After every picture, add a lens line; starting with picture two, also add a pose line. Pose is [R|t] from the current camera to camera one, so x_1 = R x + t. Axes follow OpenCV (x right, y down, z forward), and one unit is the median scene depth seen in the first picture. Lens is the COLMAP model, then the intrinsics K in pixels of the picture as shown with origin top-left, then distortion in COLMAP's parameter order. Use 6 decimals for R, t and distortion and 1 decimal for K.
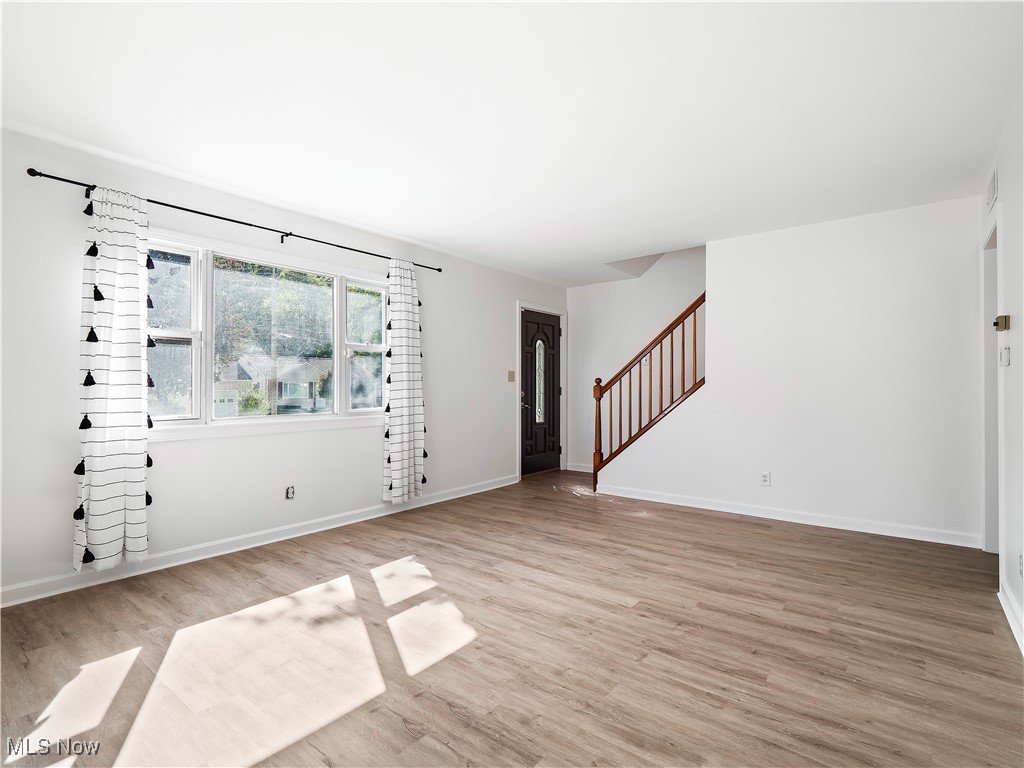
lens RADIAL K [[500.4, 0, 514.6], [0, 500.4, 377.7], [0, 0, 1]] dist [0.002105, -0.010412]
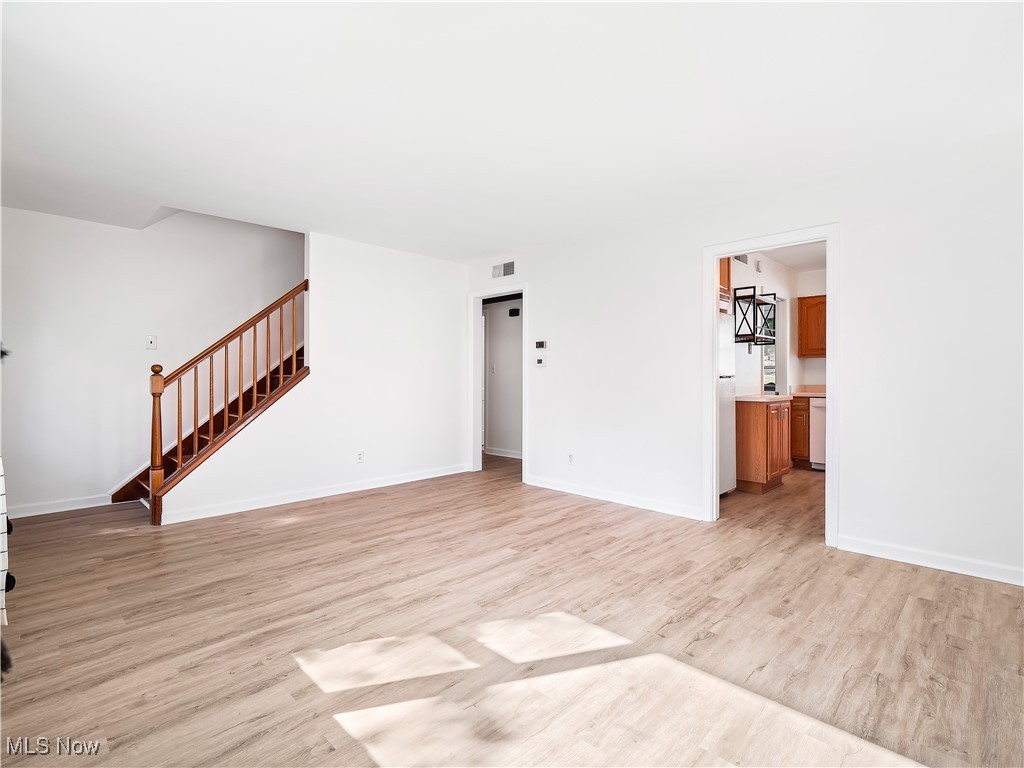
lens RADIAL K [[500.4, 0, 514.6], [0, 500.4, 377.7], [0, 0, 1]] dist [0.002105, -0.010412]
pose [[0.120919, -0.004619, 0.992652, -0.791548], [-0.012120, 0.999908, 0.006130, 0.013402], [-0.992588, -0.012772, 0.120851, 0.683737]]
